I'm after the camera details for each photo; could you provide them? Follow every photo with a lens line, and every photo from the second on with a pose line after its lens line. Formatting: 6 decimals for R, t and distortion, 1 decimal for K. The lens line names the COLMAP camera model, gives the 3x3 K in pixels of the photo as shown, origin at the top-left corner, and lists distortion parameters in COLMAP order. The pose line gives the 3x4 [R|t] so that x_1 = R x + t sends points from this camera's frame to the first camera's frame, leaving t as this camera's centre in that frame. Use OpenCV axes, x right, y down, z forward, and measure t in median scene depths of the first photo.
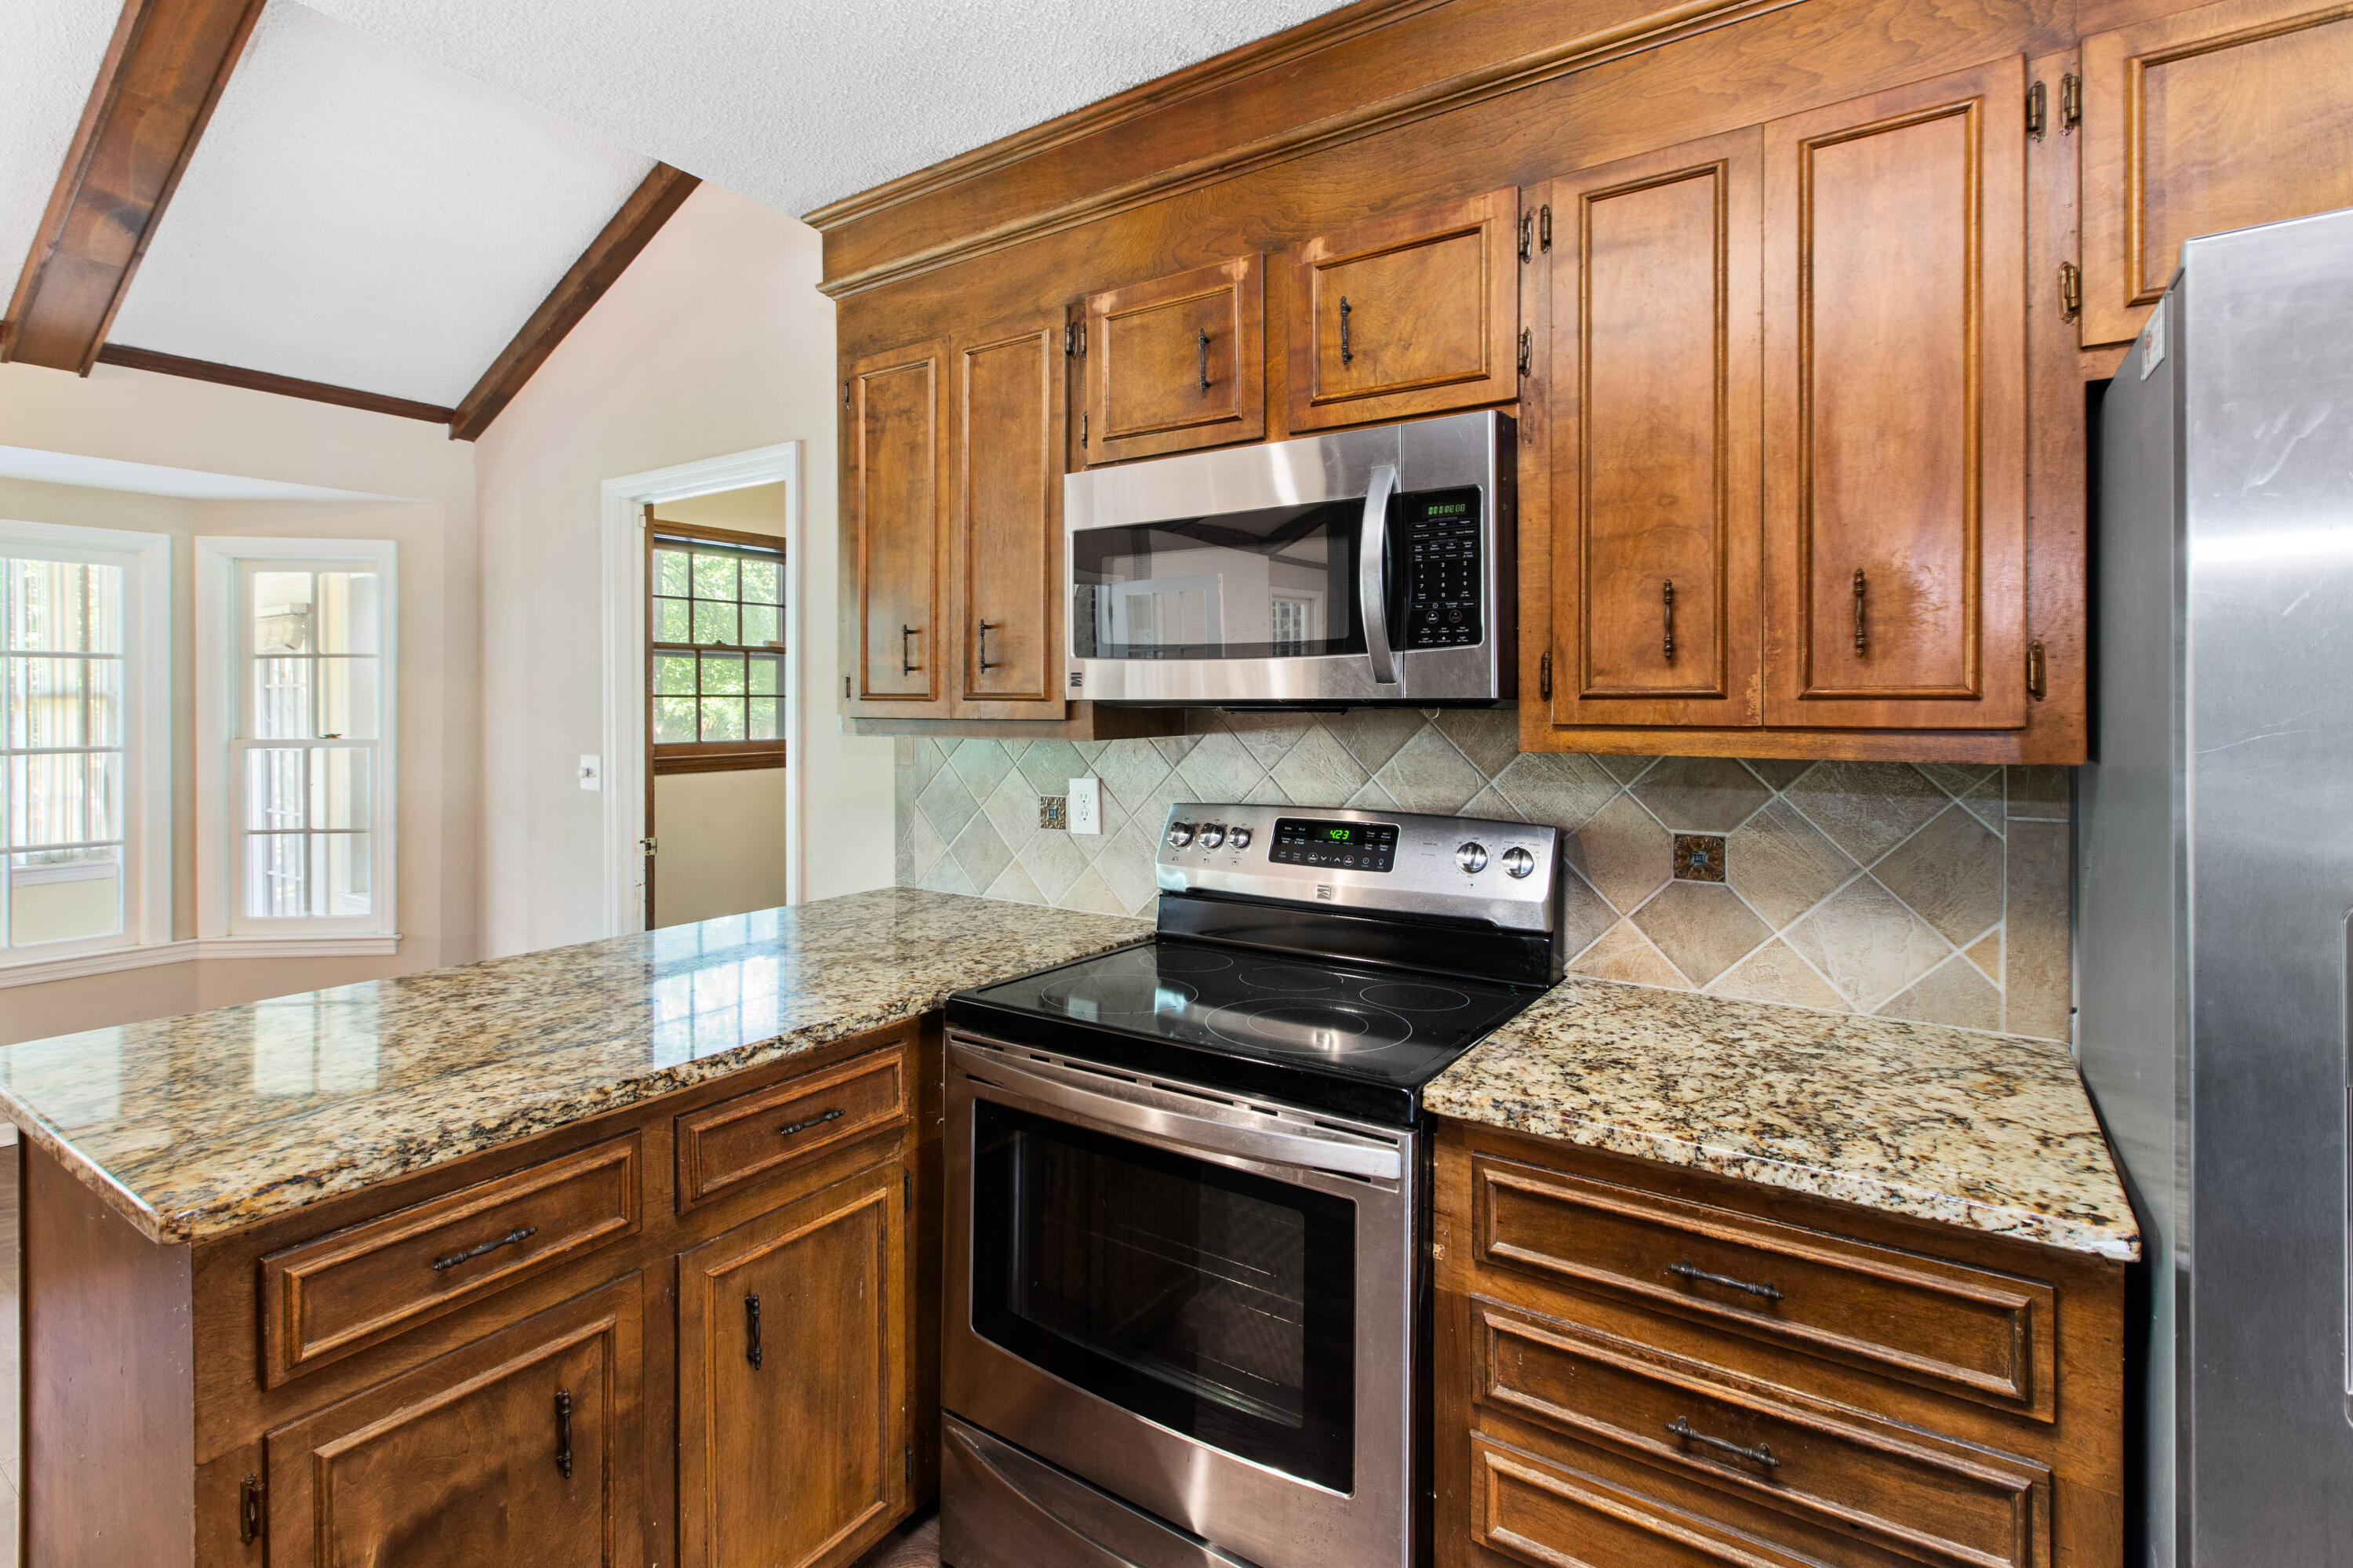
lens RADIAL K [[1082.3, 0, 1171.6], [0, 1082.3, 713.7], [0, 0, 1]] dist [-0.001240, 0.000188]
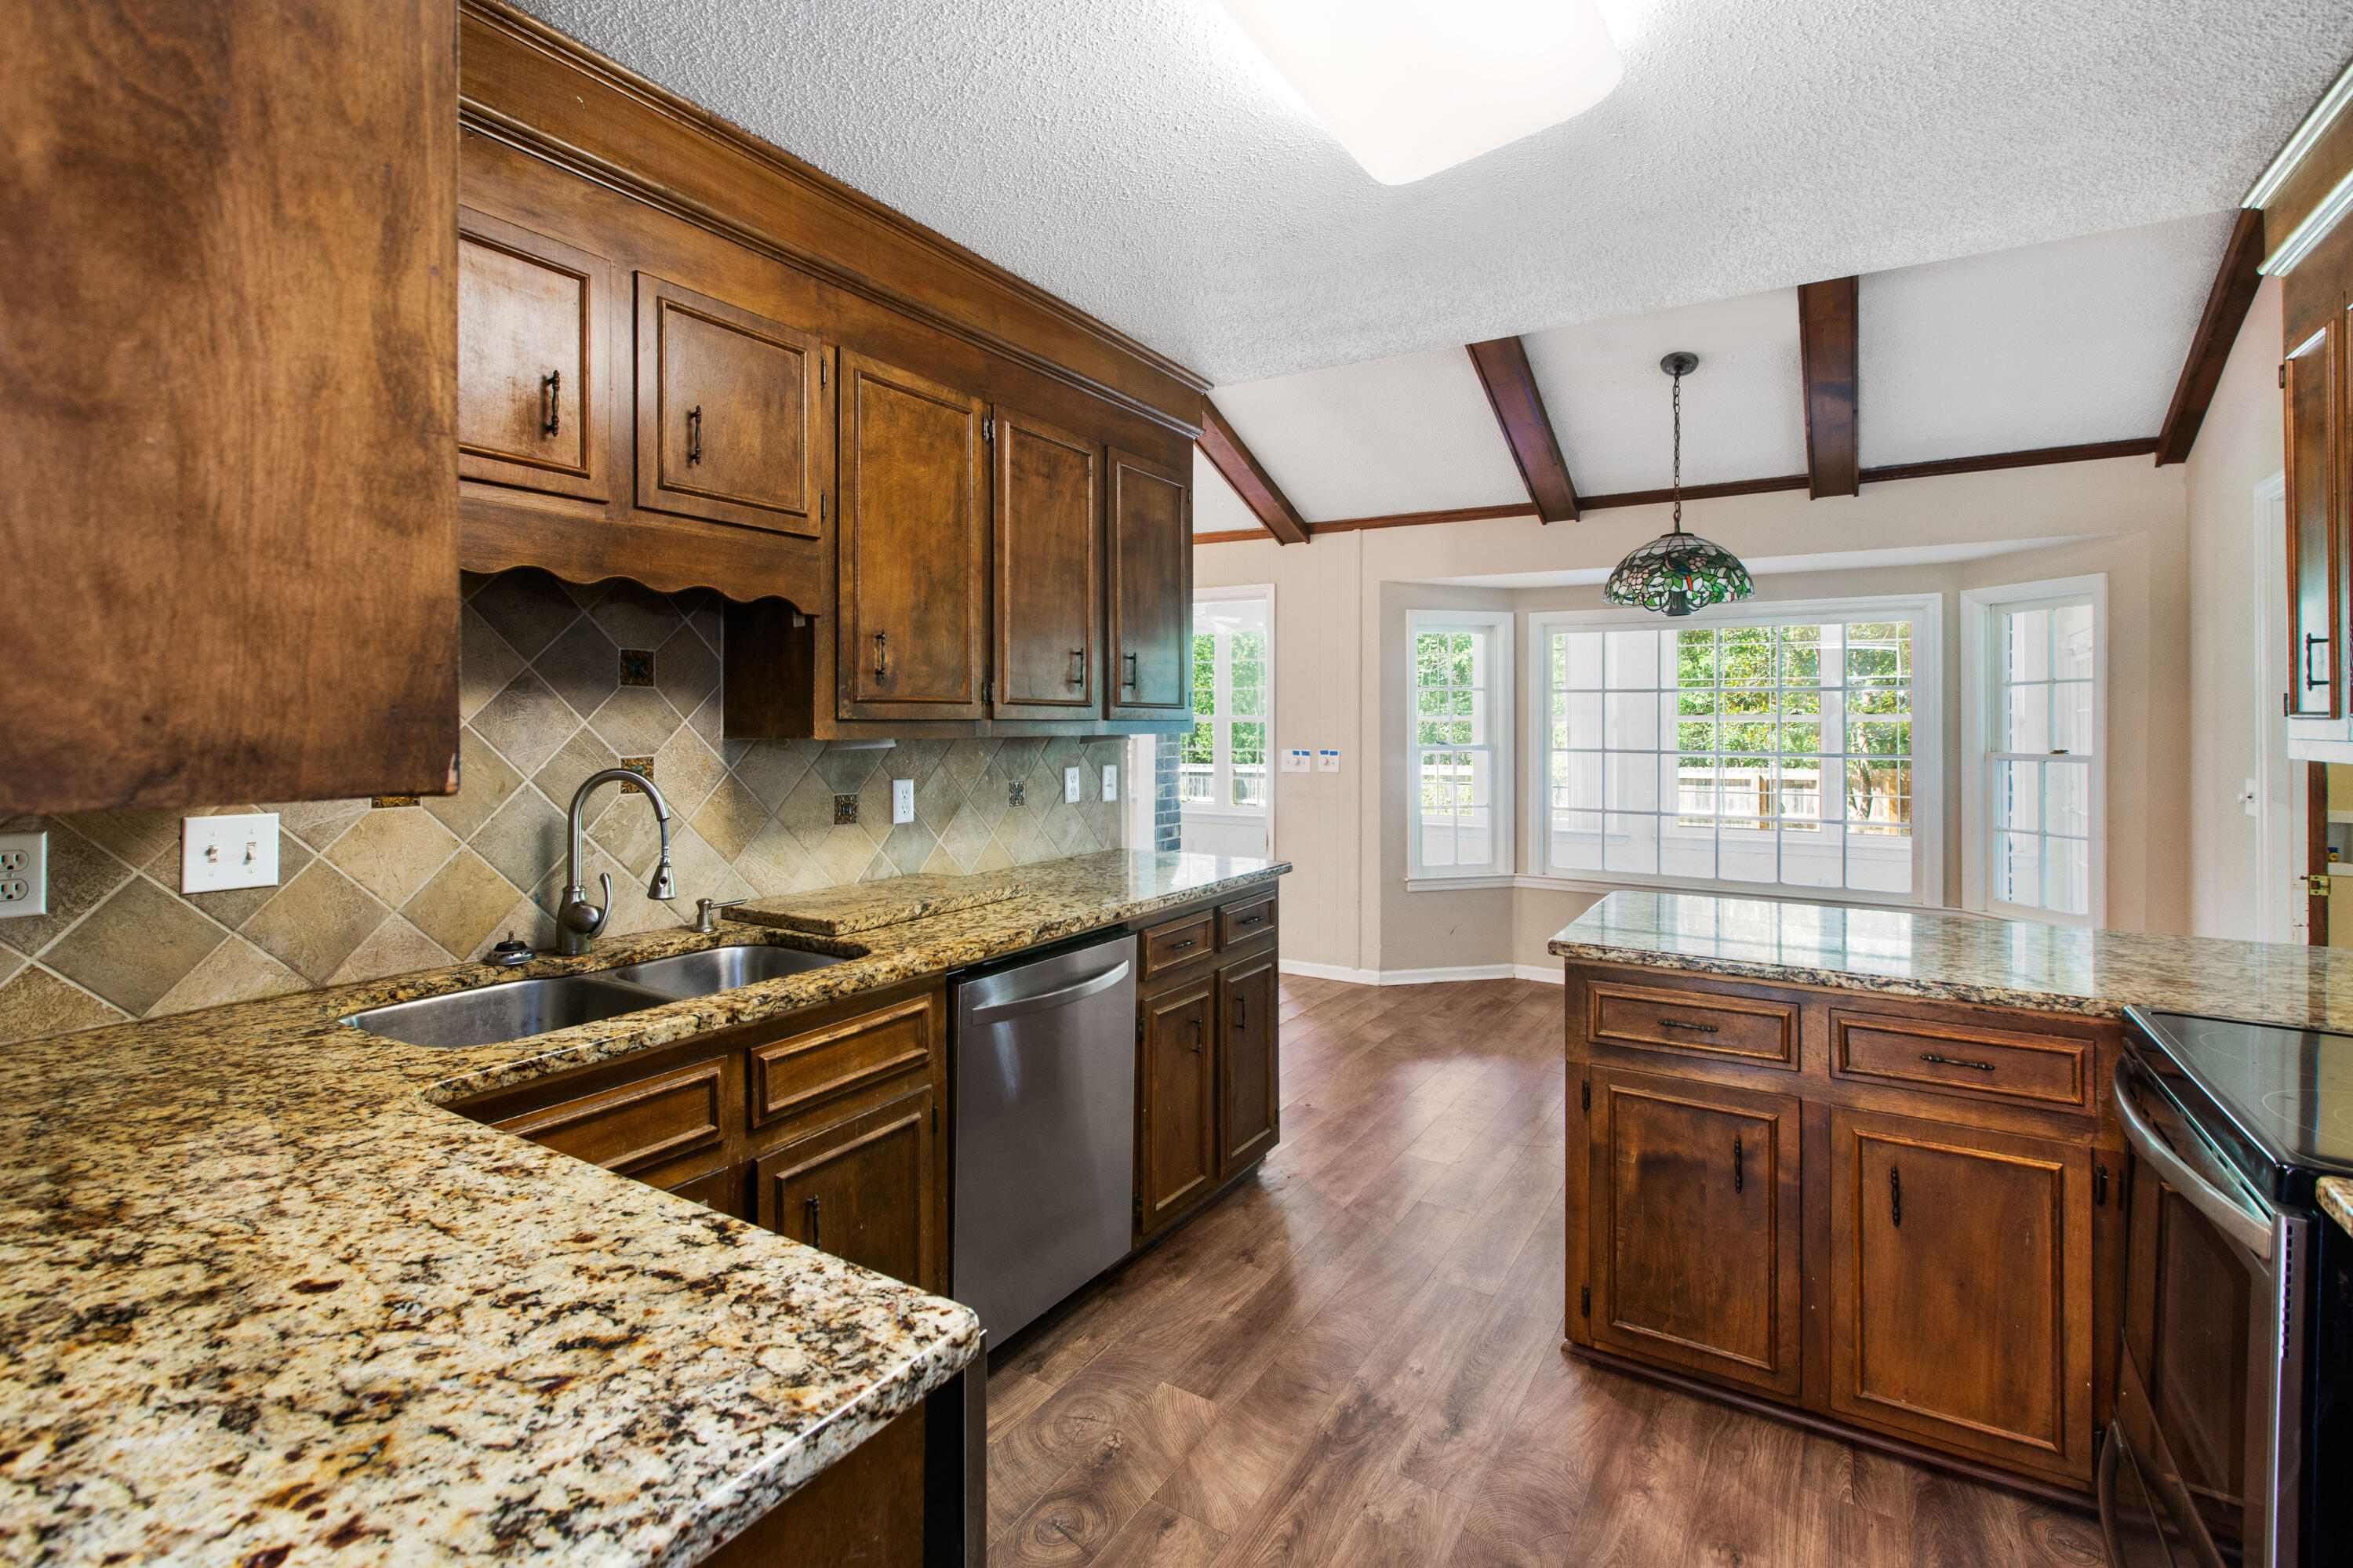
lens RADIAL K [[1082.3, 0, 1171.6], [0, 1082.3, 713.7], [0, 0, 1]] dist [-0.001240, 0.000188]
pose [[0.051341, -0.003736, -0.998674, 0.358272], [-0.013399, 0.999900, -0.004429, -0.001374], [0.998591, 0.013608, 0.051286, 0.015100]]
